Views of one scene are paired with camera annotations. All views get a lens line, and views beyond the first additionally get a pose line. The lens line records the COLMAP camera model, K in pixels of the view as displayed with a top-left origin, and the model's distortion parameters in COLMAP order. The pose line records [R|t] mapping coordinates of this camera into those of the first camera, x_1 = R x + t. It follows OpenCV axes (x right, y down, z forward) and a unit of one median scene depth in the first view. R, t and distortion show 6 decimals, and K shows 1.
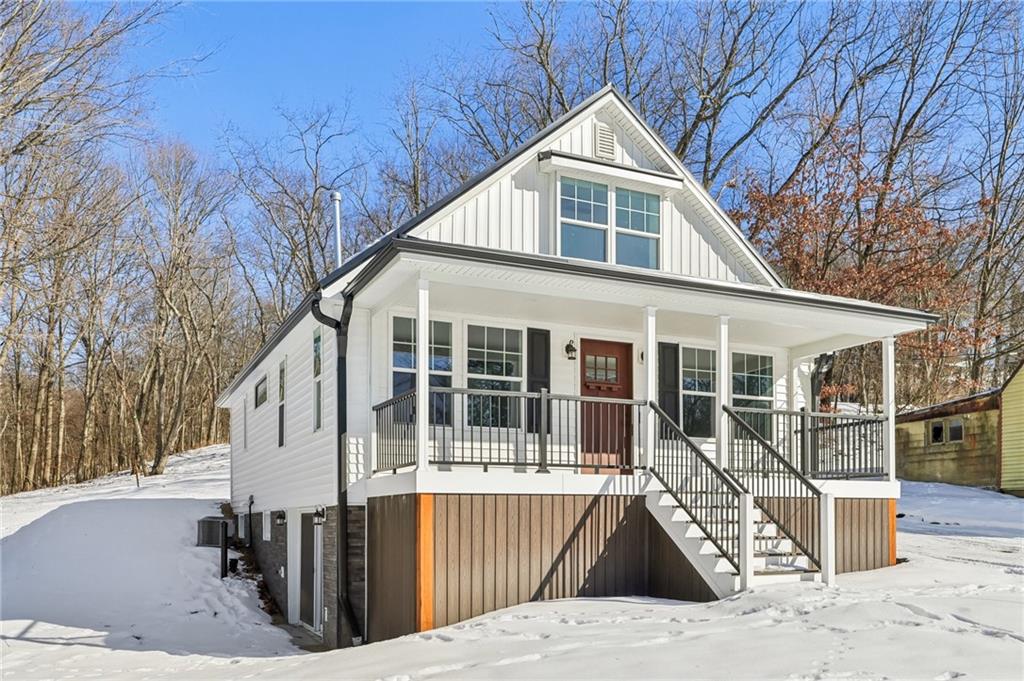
lens RADIAL K [[851.0, 0, 512.1], [0, 851.0, 336.4], [0, 0, 1]] dist [-0.006523, -0.005550]
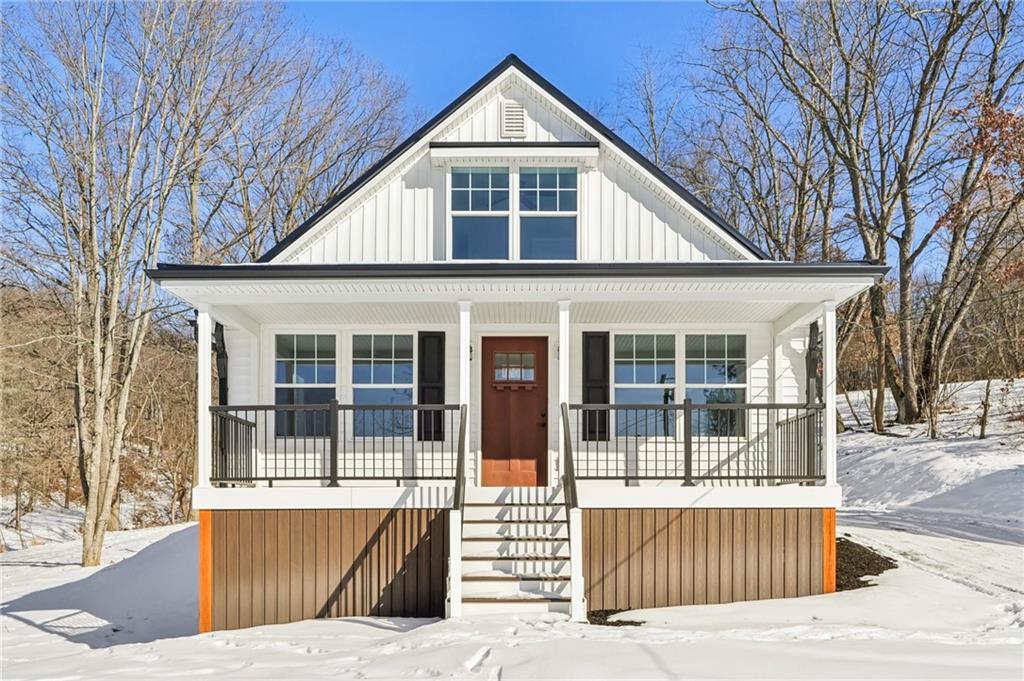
lens RADIAL K [[861.2, 0, 512.0], [0, 861.2, 340.5], [0, 0, 1]] dist [-0.007020, -0.004973]
pose [[0.901007, -0.085214, -0.425352, 0.533695], [0.091857, 0.995760, -0.004911, 0.014515], [0.423967, -0.034647, 0.905015, 0.165444]]
